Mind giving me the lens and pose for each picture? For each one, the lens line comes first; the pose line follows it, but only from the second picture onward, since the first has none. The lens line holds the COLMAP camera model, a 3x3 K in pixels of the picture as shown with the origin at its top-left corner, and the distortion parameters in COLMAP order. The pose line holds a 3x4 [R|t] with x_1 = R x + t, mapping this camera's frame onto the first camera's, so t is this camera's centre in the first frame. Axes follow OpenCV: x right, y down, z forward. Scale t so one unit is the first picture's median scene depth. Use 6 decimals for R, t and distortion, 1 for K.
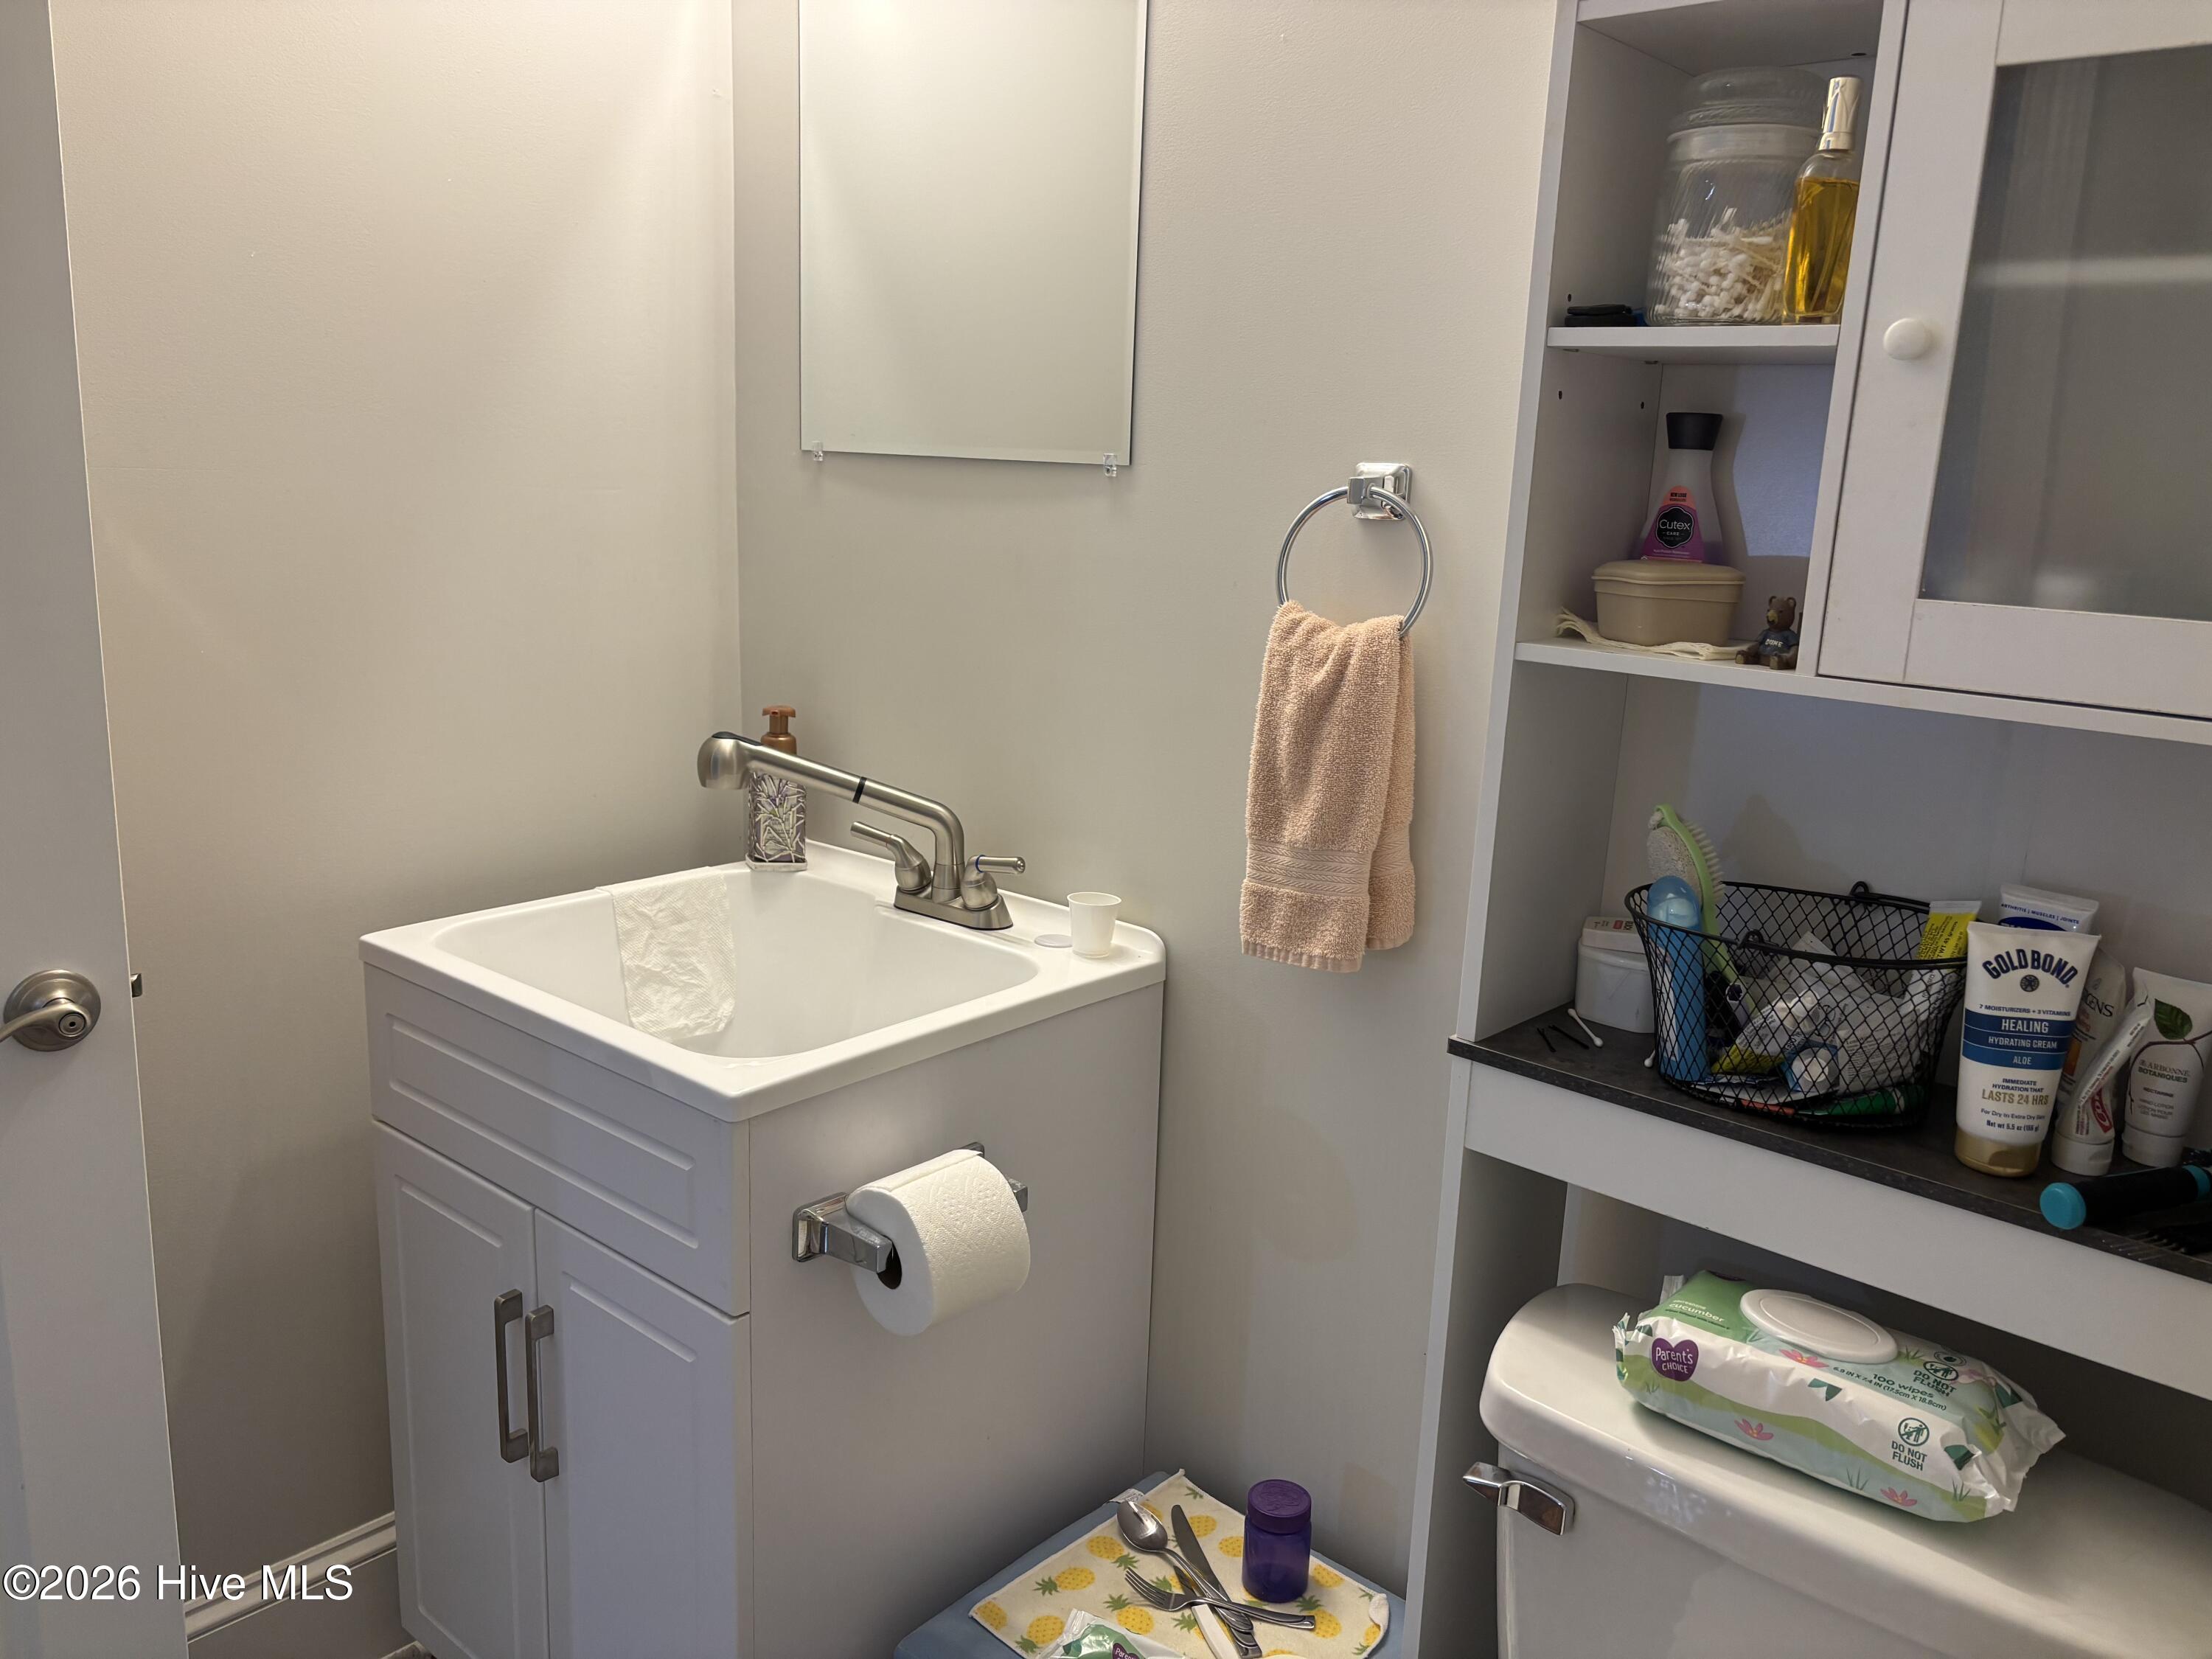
lens RADIAL K [[1683.5, 0, 1107.9], [0, 1683.5, 824.5], [0, 0, 1]] dist [0.076006, -0.087570]
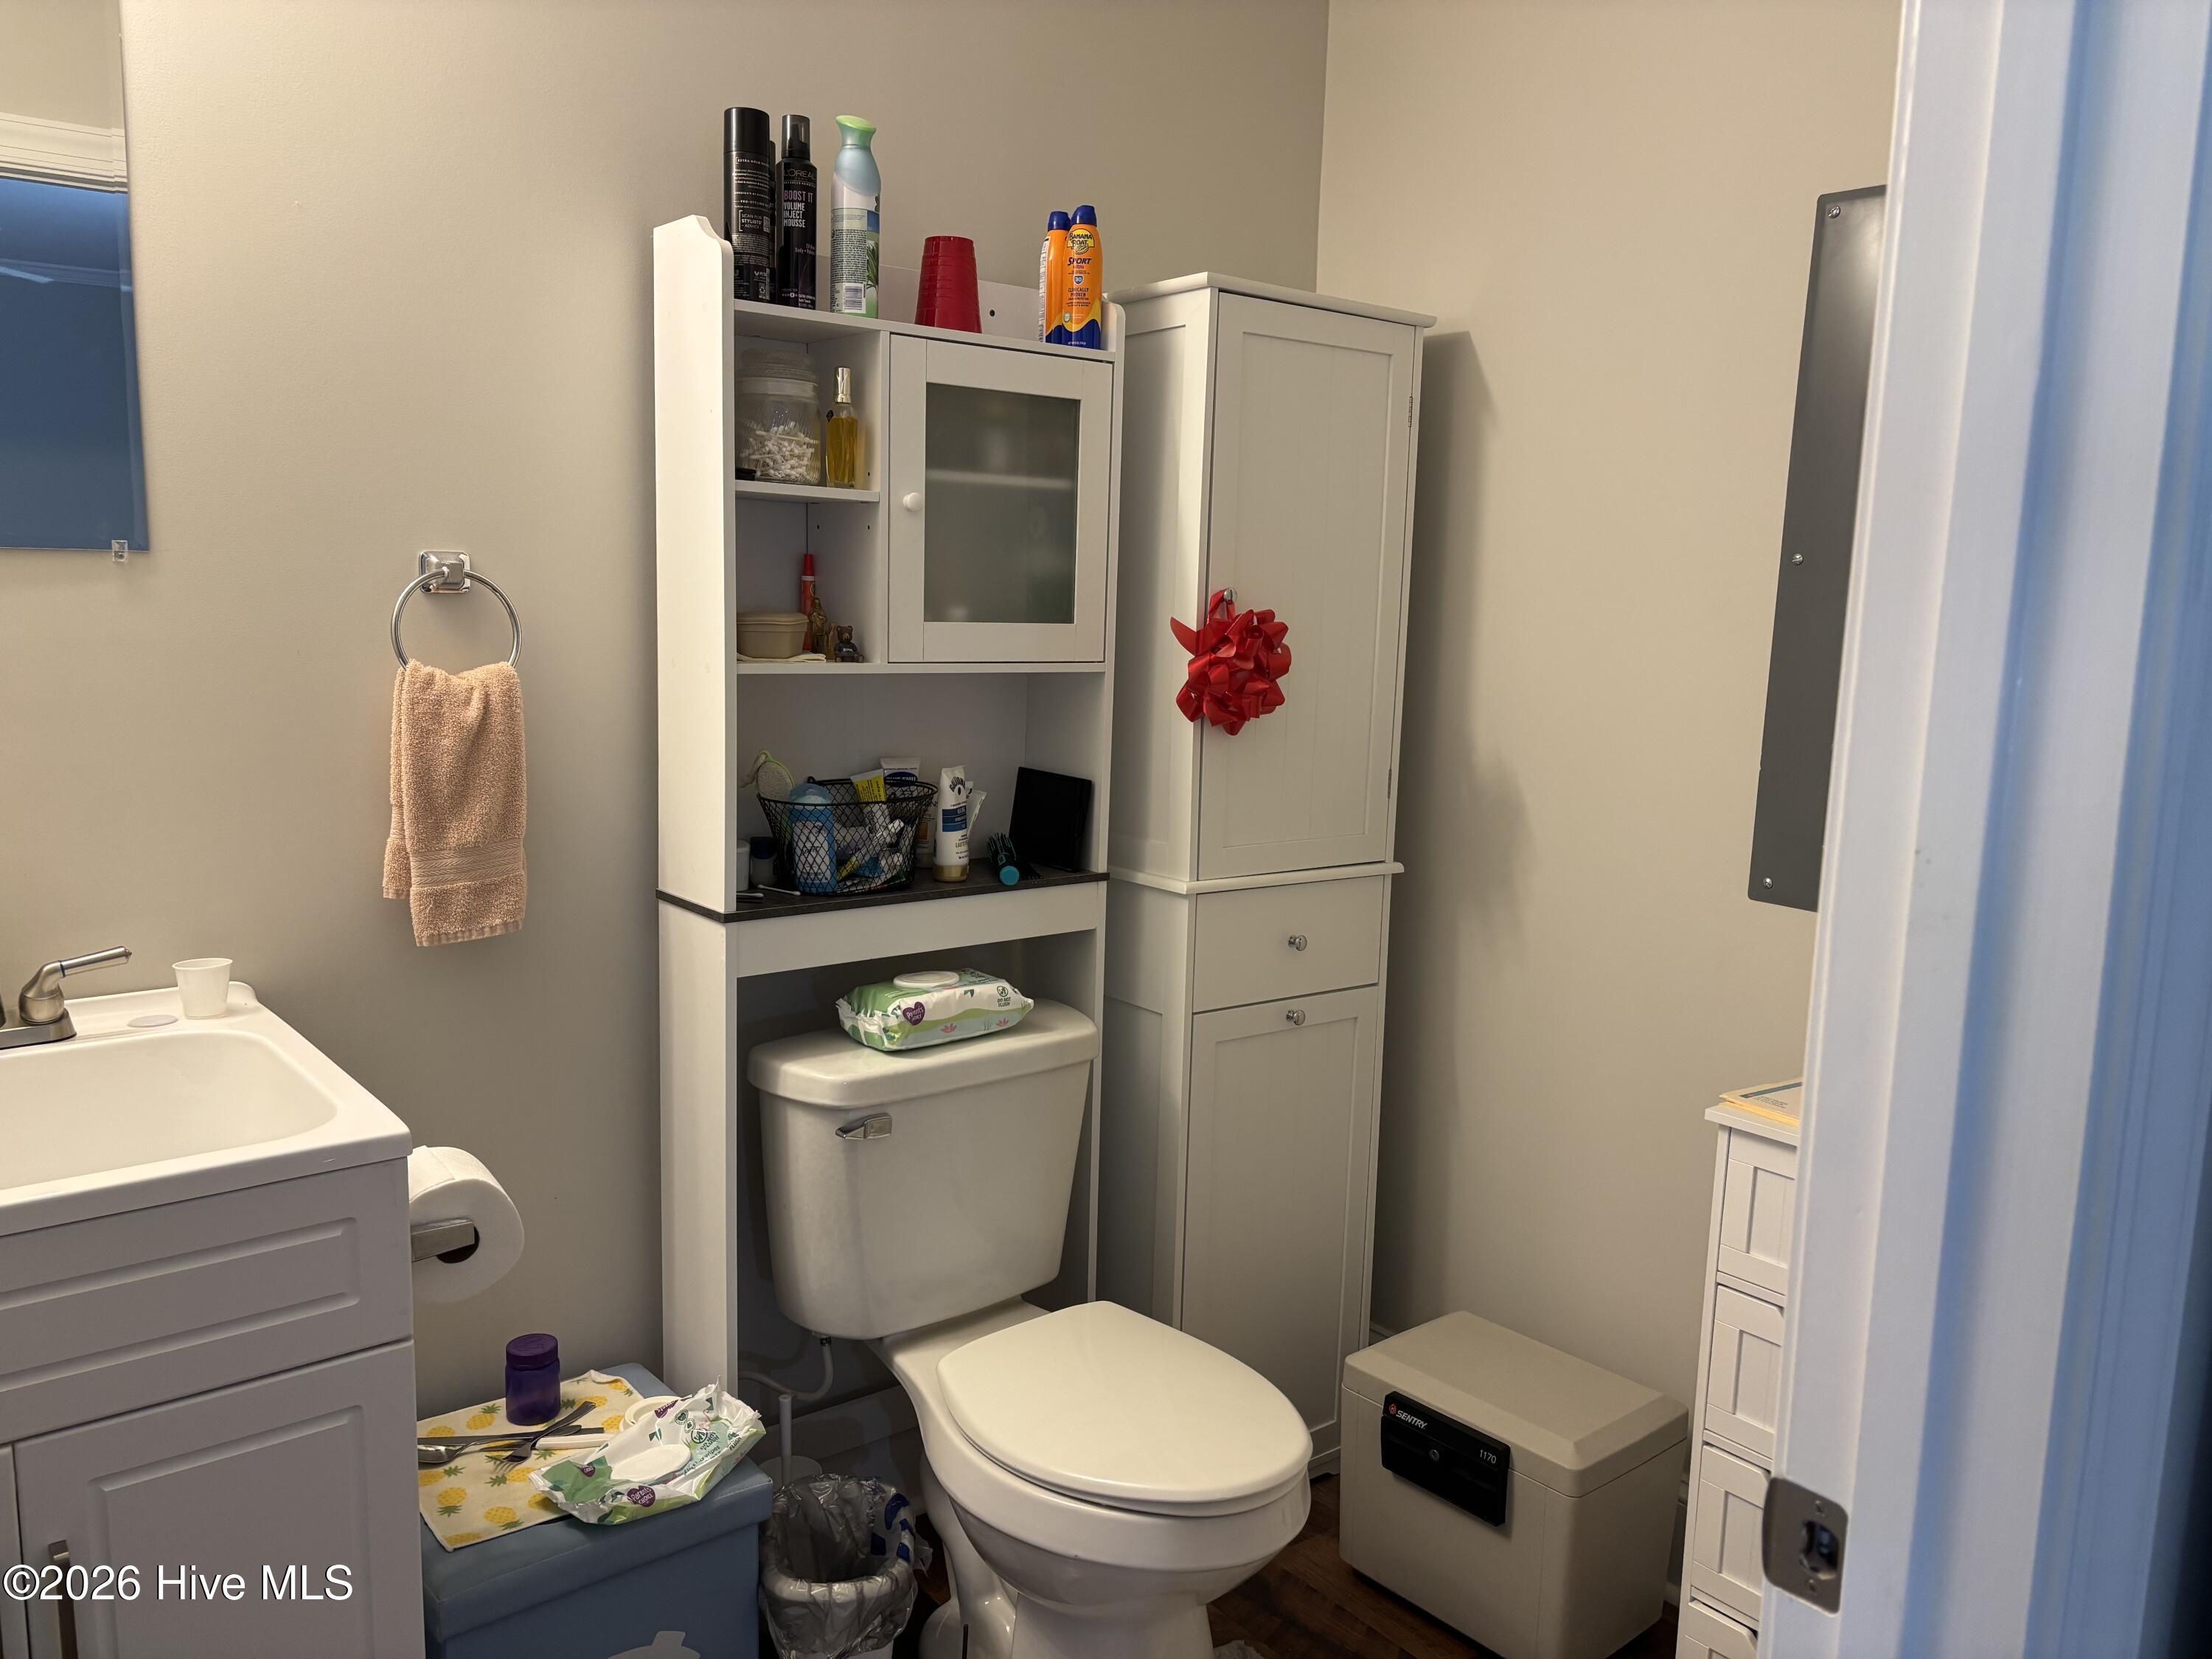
lens RADIAL K [[1683.5, 0, 1111.0], [0, 1683.5, 828.1], [0, 0, 1]] dist [0.076006, -0.087570]
pose [[0.154257, -0.184852, 0.970585, -1.418800], [0.185081, 0.970360, 0.155394, -0.148124], [-0.970541, 0.155666, 0.183898, 0.375656]]
